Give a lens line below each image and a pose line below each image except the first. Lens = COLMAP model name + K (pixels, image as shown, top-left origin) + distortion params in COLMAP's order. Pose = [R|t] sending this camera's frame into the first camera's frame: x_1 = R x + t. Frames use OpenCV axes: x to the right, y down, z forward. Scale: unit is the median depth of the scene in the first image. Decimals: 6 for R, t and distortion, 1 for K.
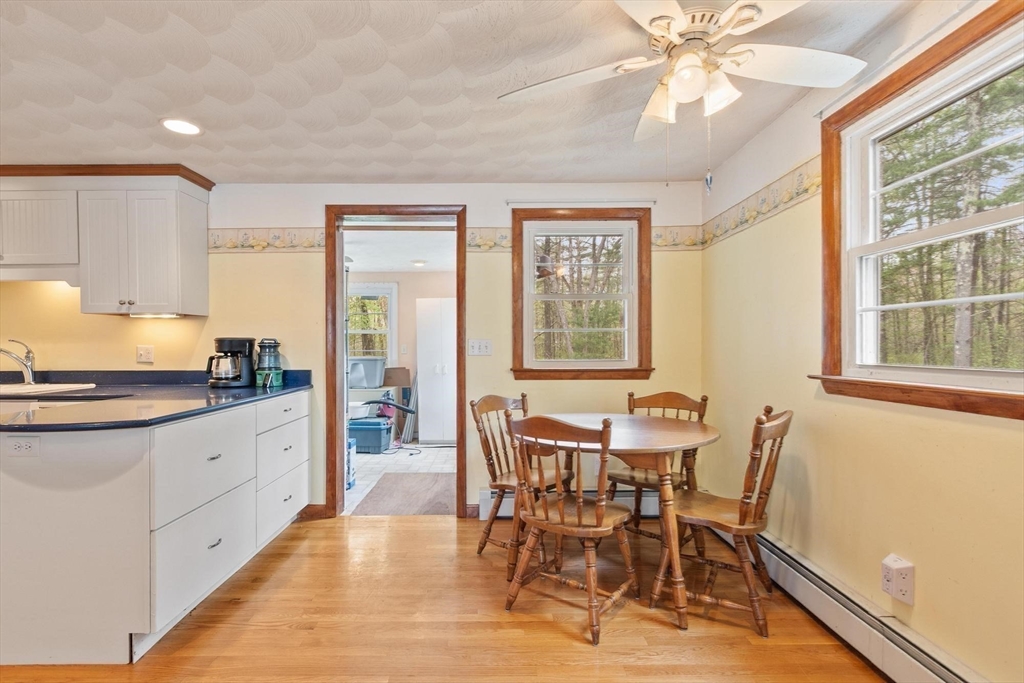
lens RADIAL K [[483.4, 0, 492.7], [0, 483.4, 349.4], [0, 0, 1]] dist [0.000096, -0.000650]
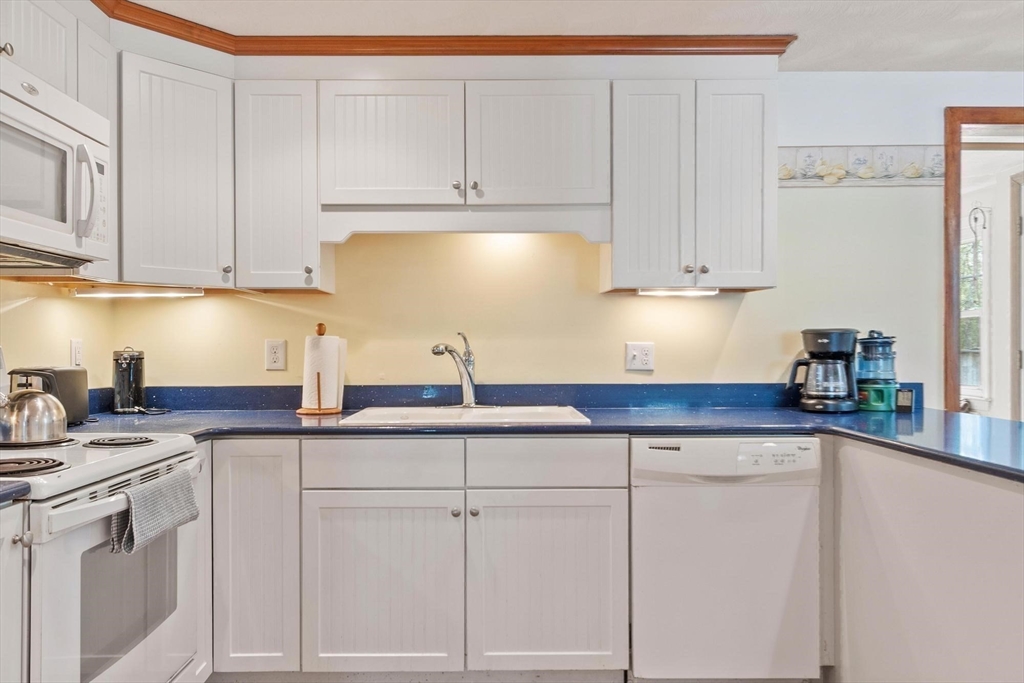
lens RADIAL K [[738.6, 0, 489.7], [0, 738.6, 347.0], [0, 0, 1]] dist [0.005820, 0.003919]
pose [[0.999997, 0.000091, 0.002561, -0.939120], [-0.000085, 0.999997, -0.002541, 0.000598], [-0.002561, 0.002541, 0.999993, 0.087291]]
